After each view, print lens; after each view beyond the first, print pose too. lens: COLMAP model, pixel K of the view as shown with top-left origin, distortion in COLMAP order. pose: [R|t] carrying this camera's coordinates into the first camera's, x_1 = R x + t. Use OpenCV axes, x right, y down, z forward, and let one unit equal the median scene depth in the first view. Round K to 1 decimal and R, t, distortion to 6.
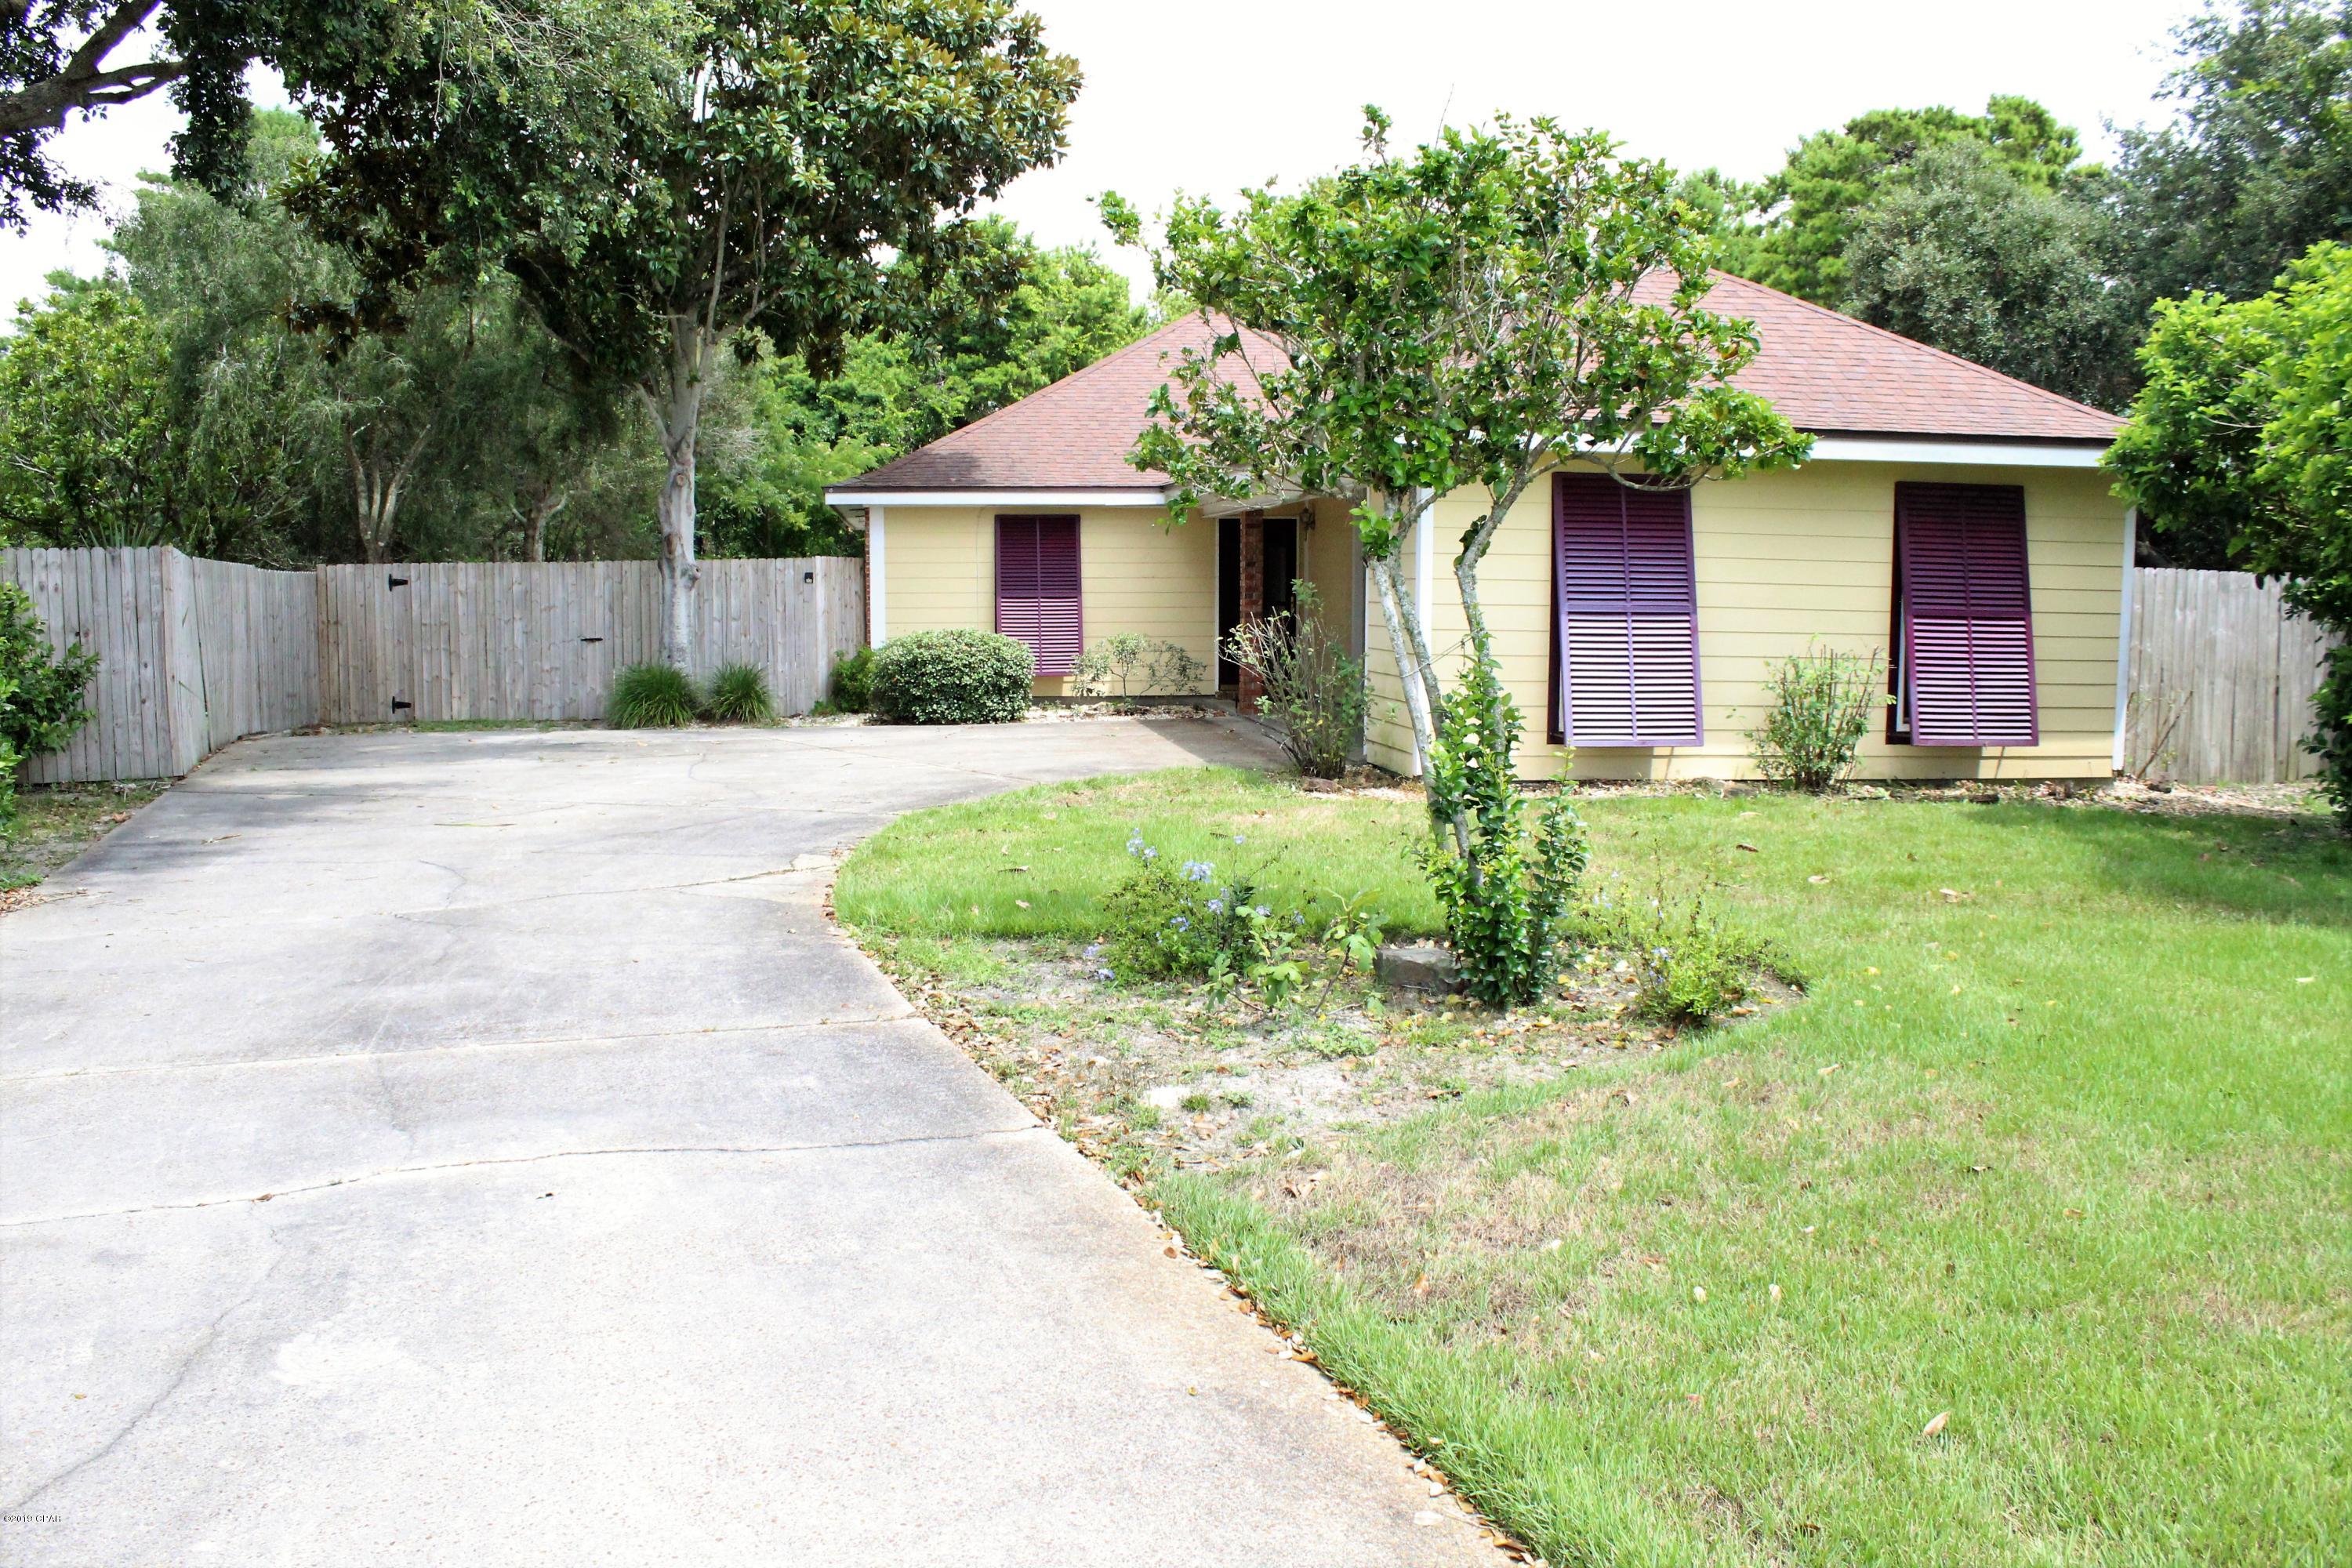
lens RADIAL K [[1890.5, 0, 1176.0], [0, 1890.5, 784.0], [0, 0, 1]] dist [-0.139928, 0.111046]
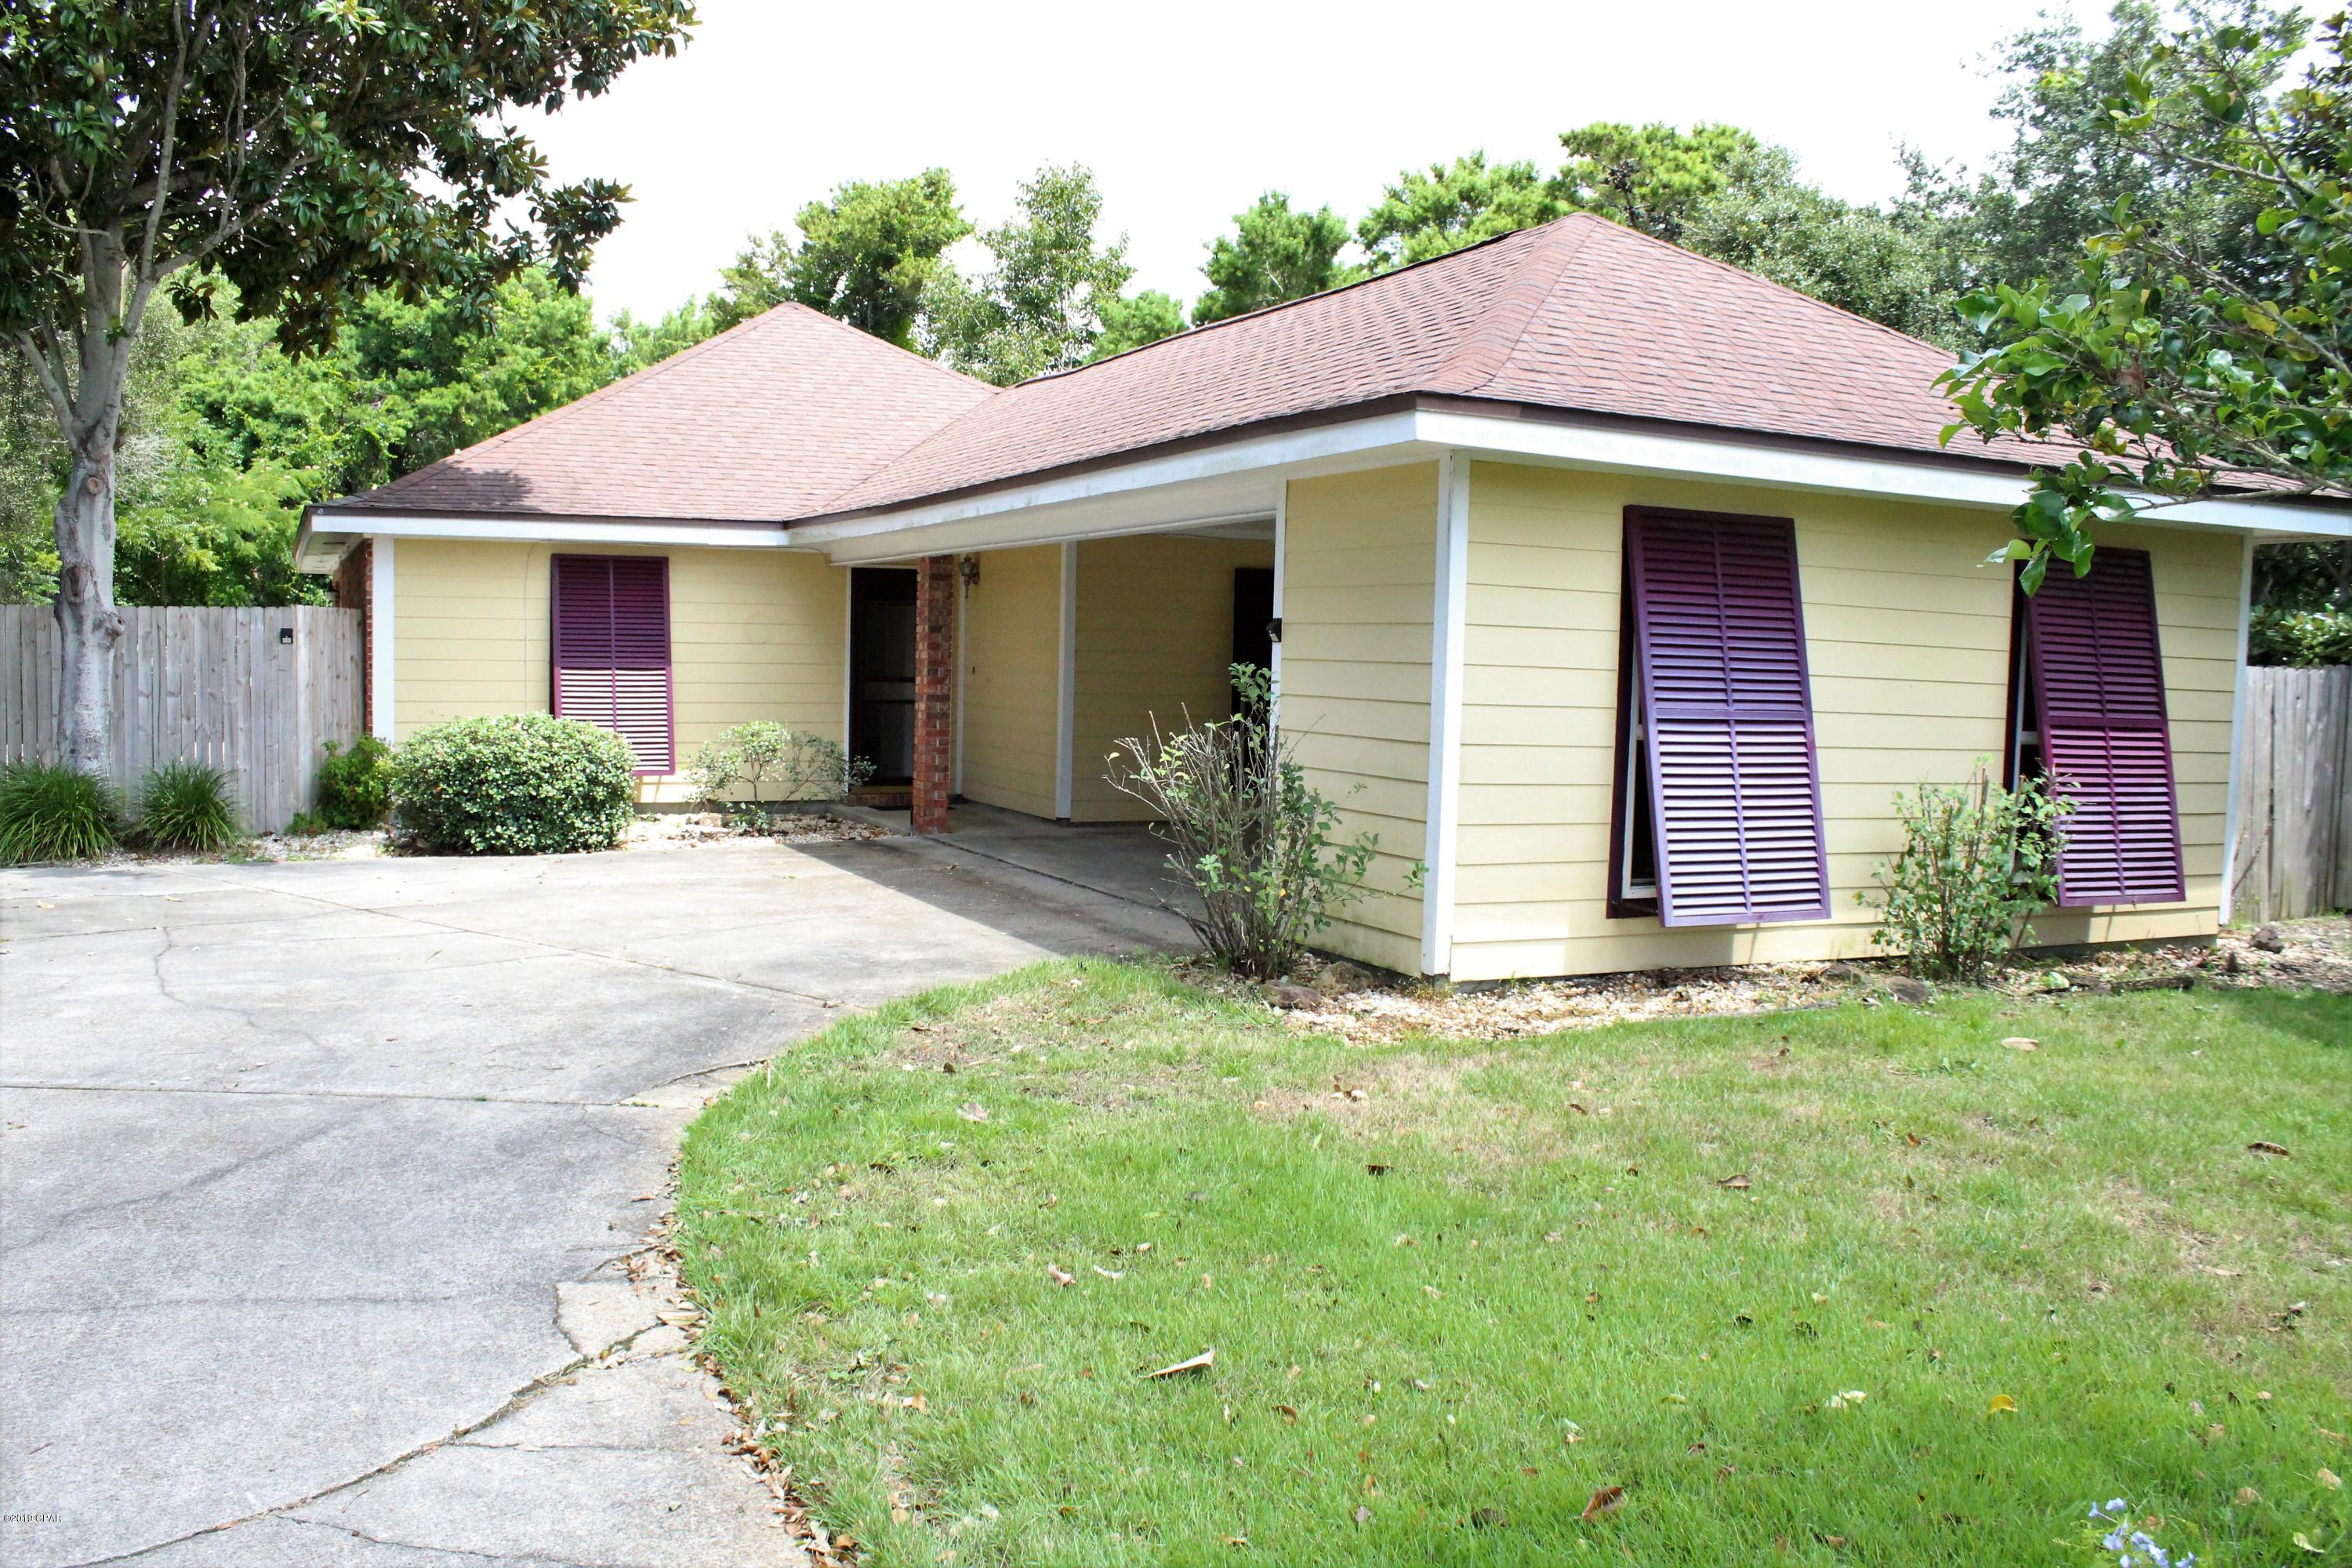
lens RADIAL K [[1938.8, 0, 1166.1], [0, 1938.8, 800.3], [0, 0, 1]] dist [-0.175990, 0.149425]
pose [[0.955481, -0.002304, 0.295042, -0.089617], [0.010339, 0.999617, -0.025676, -0.028076], [-0.294870, 0.027584, 0.955139, 0.244634]]
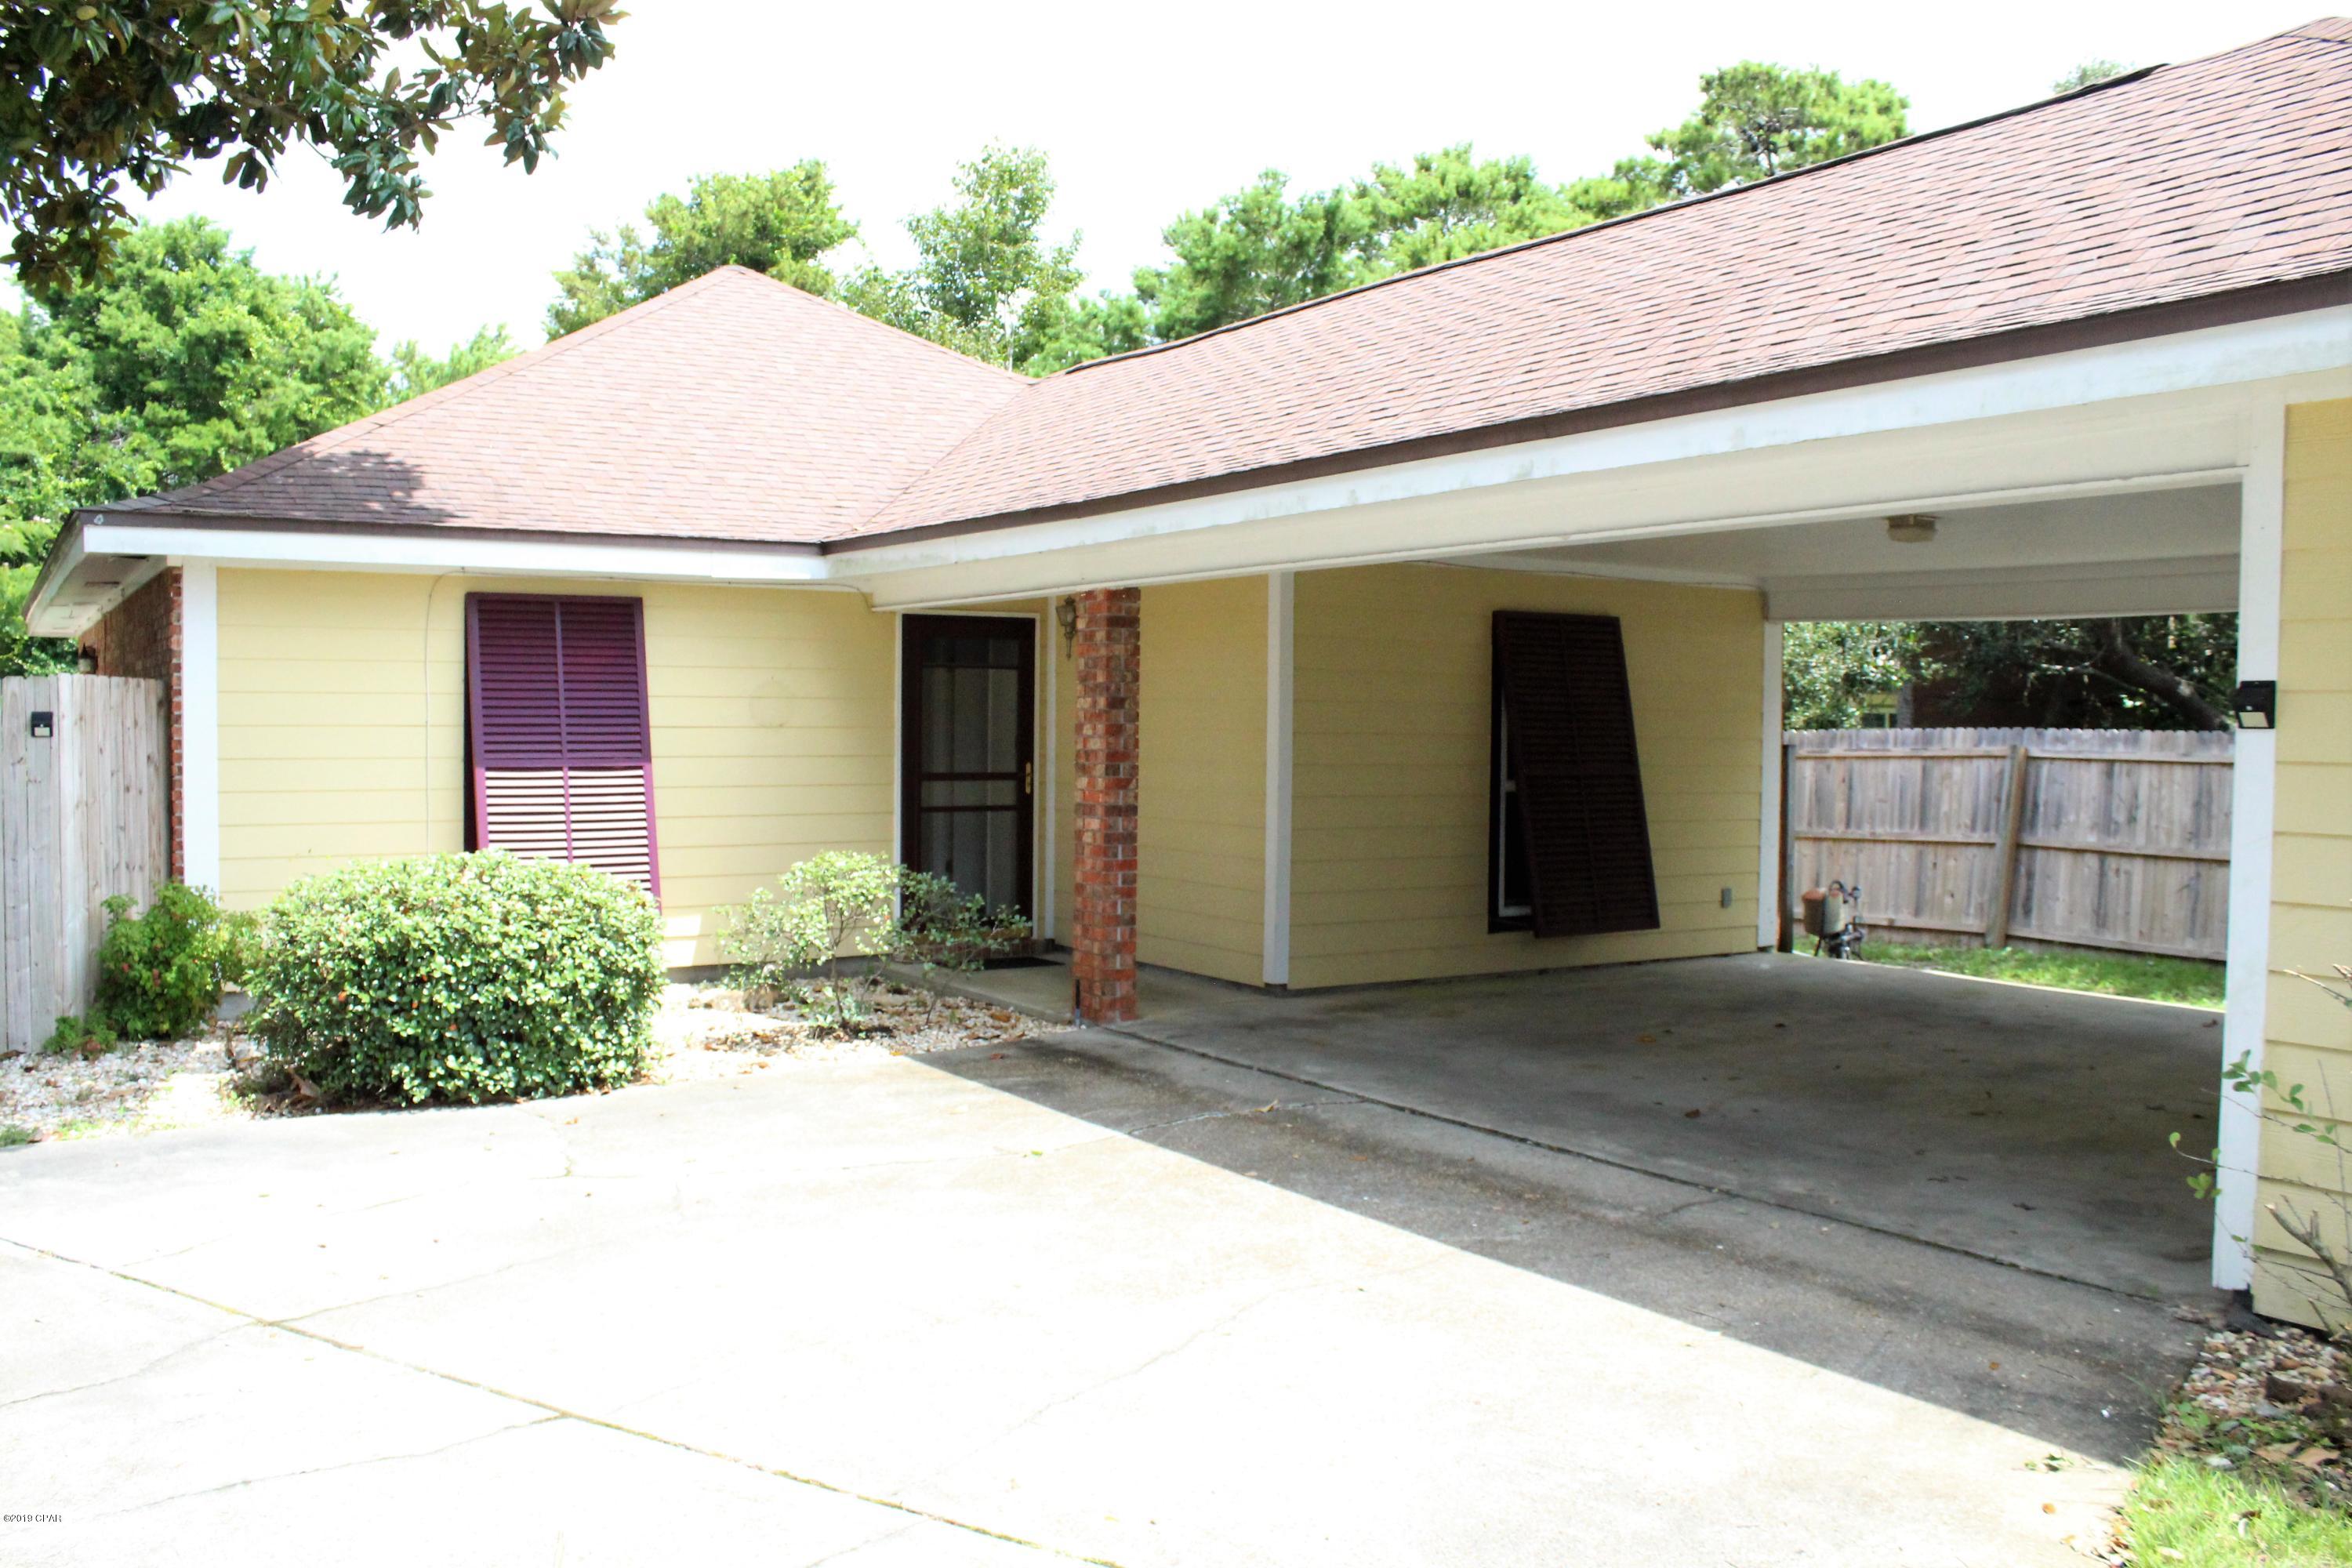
lens RADIAL K [[1938.8, 0, 1166.1], [0, 1938.8, 800.3], [0, 0, 1]] dist [-0.175990, 0.149425]
pose [[0.910568, -0.009367, 0.413252, -0.137893], [0.036544, 0.997653, -0.057909, -0.059753], [-0.411740, 0.067832, 0.908773, 0.523092]]
